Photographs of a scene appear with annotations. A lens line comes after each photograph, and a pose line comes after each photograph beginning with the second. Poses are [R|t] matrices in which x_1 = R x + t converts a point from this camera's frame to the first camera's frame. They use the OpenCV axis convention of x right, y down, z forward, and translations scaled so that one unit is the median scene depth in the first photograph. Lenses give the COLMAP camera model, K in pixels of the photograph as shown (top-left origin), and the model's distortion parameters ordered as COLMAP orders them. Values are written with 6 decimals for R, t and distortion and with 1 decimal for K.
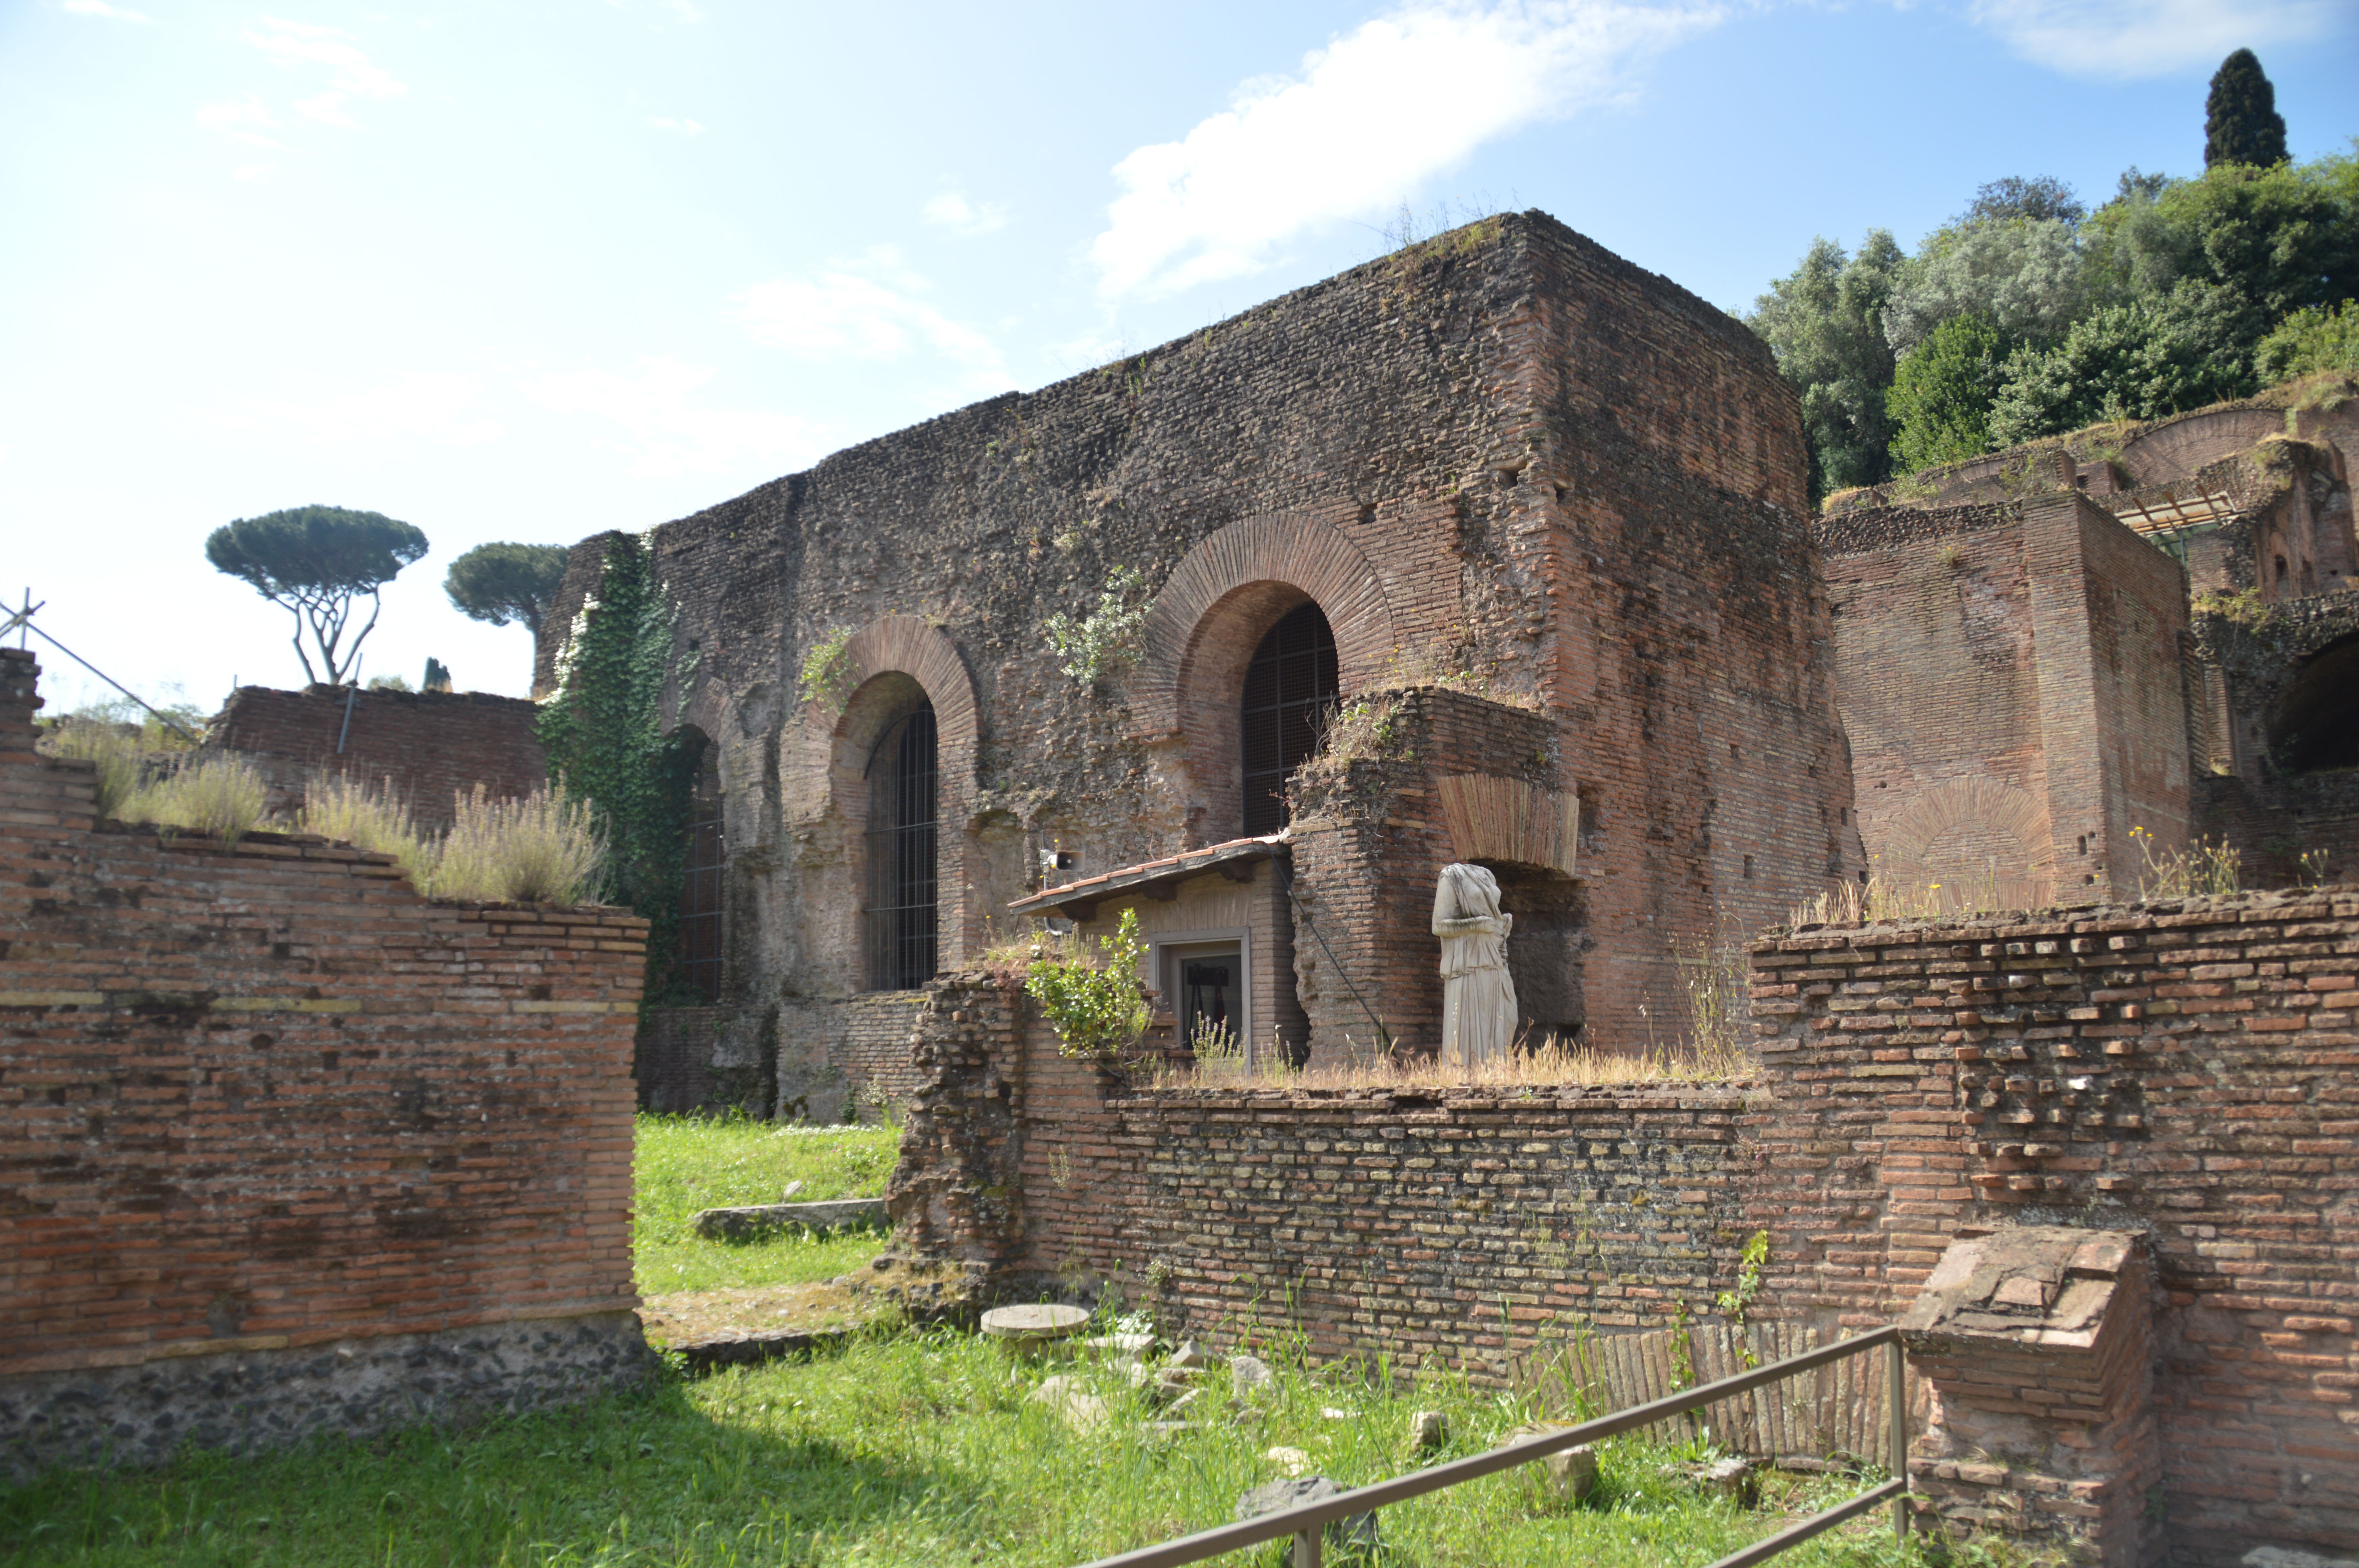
lens RADIAL K [[1910.9, 0, 1179.5], [0, 1910.9, 784.0], [0, 0, 1]] dist [0.002696, 0.006601]
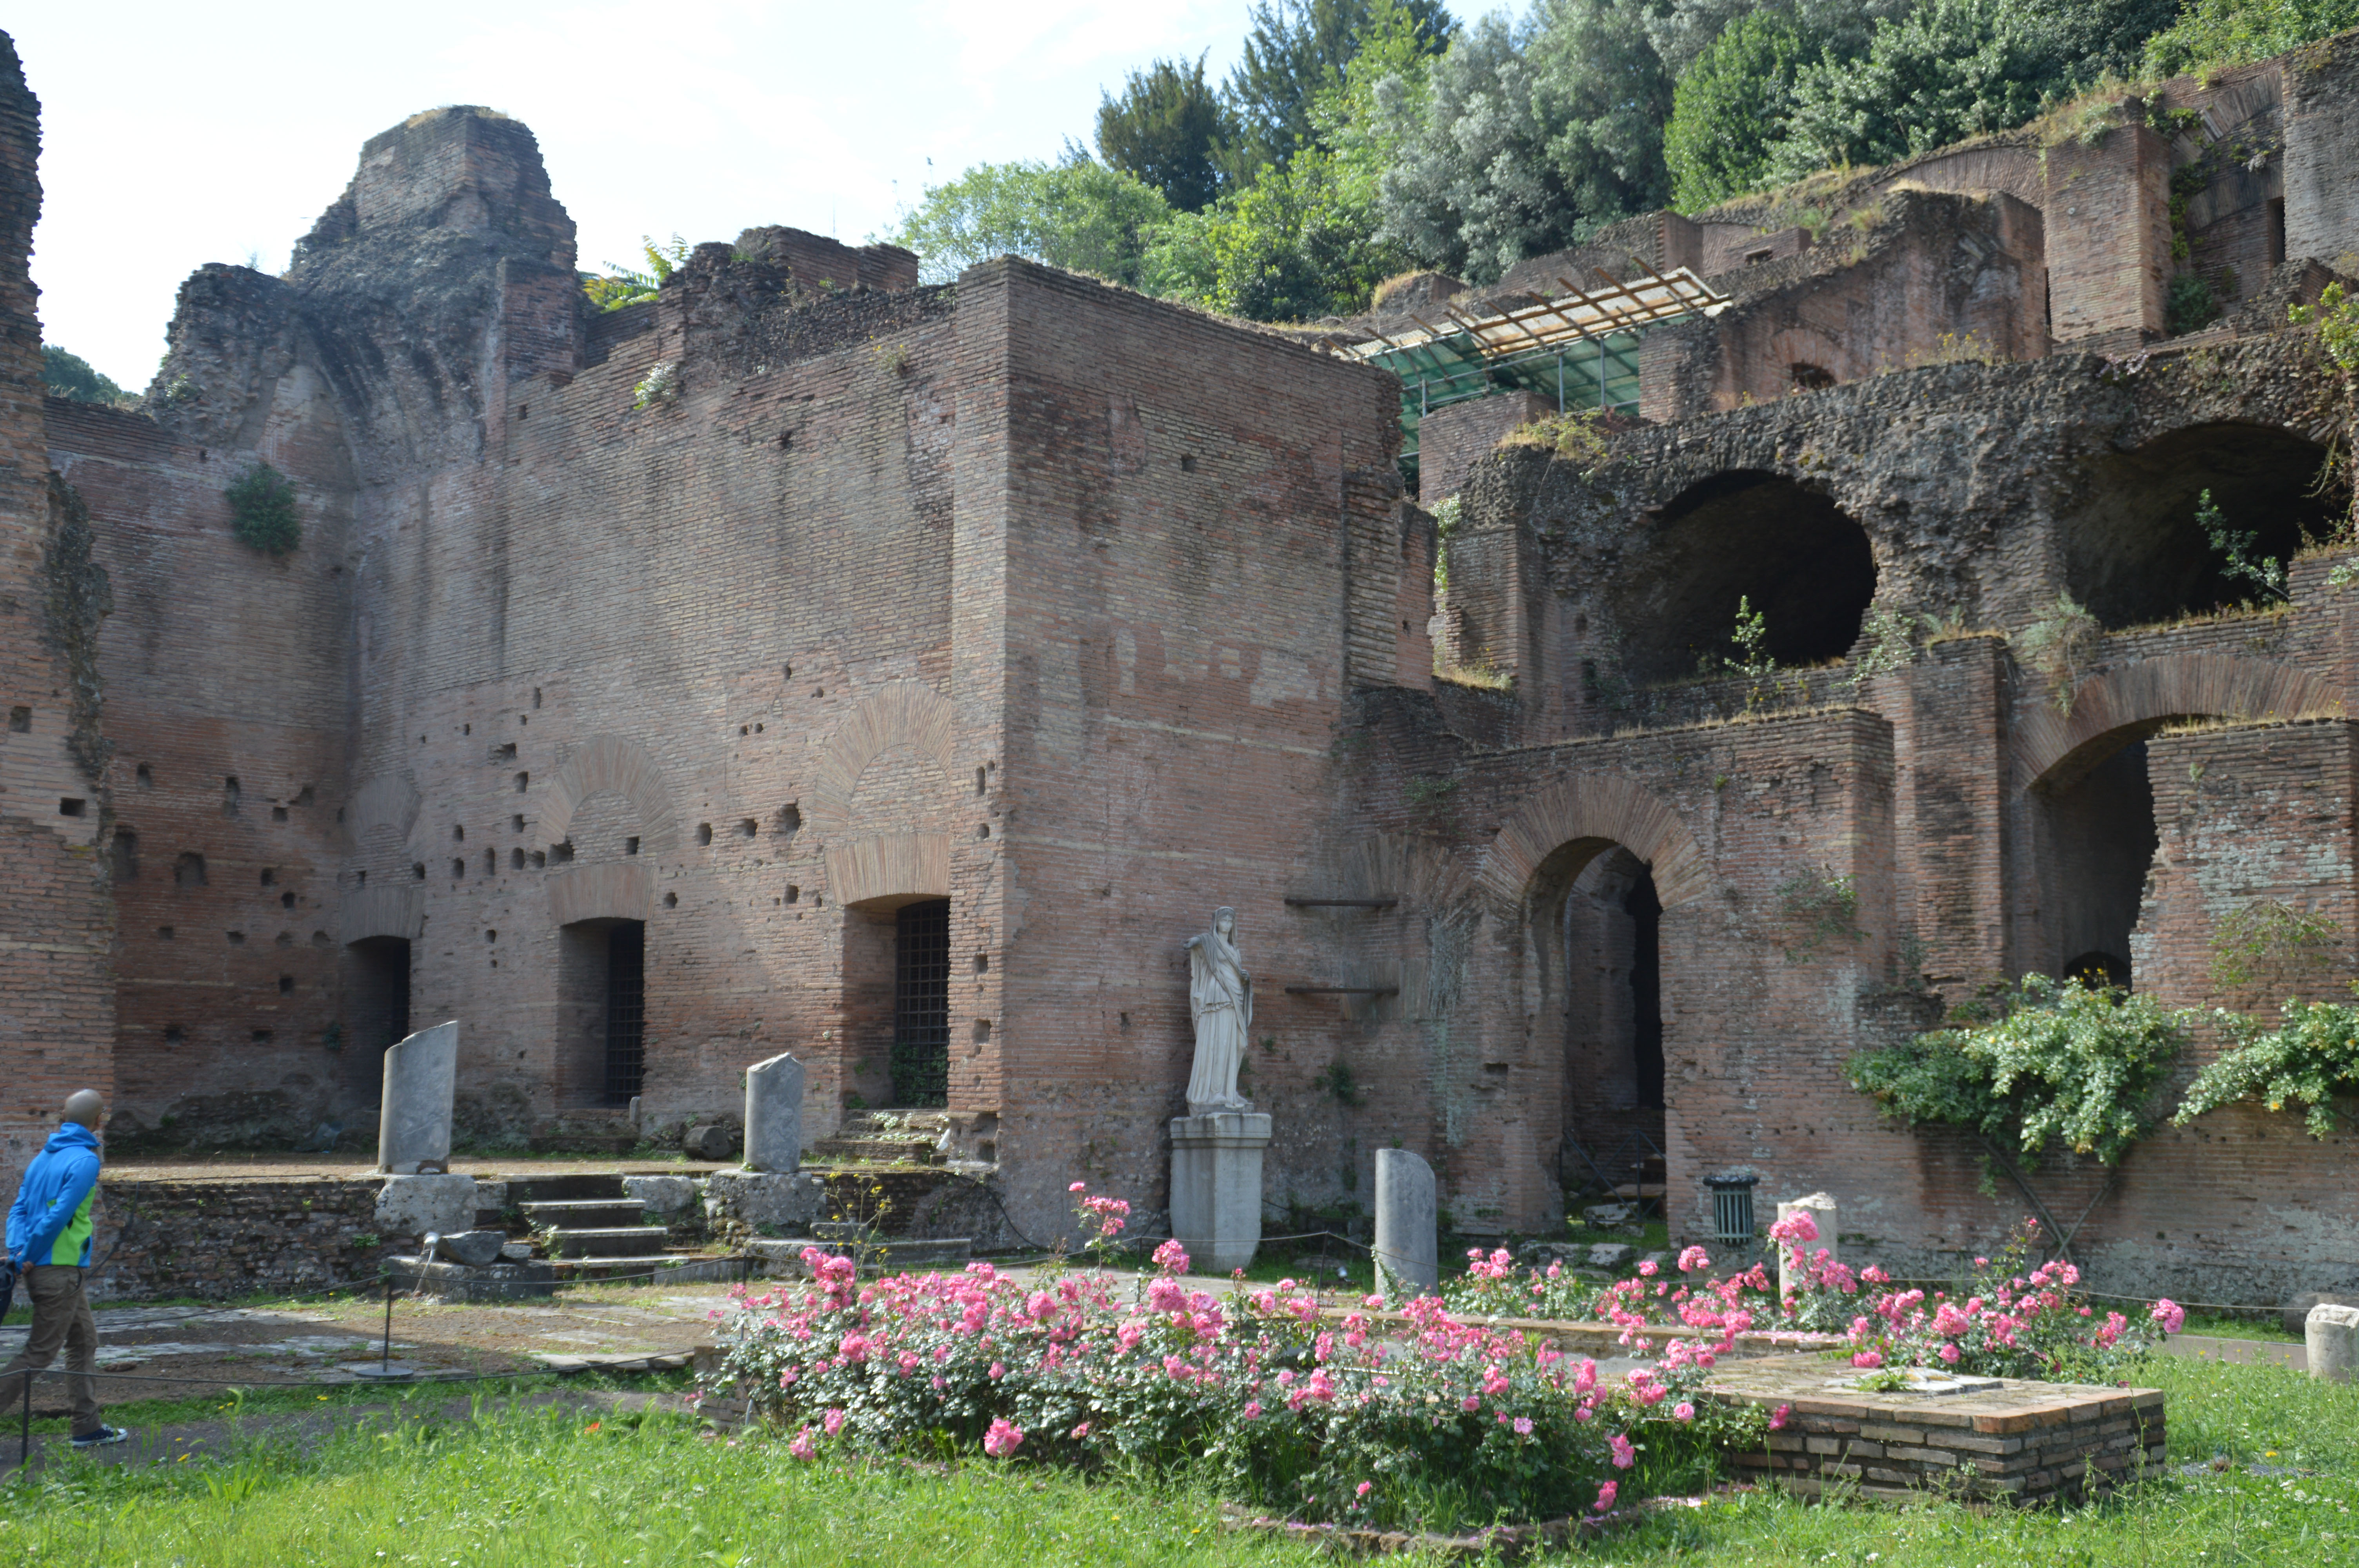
lens RADIAL K [[2729.8, 0, 1179.5], [0, 2729.8, 784.0], [0, 0, 1]] dist [0.001701, 0.216890]
pose [[0.993043, 0.012957, -0.117041, 0.348328], [-0.010353, 0.999686, 0.022827, 0.005353], [0.117300, -0.021457, 0.992865, 0.019960]]
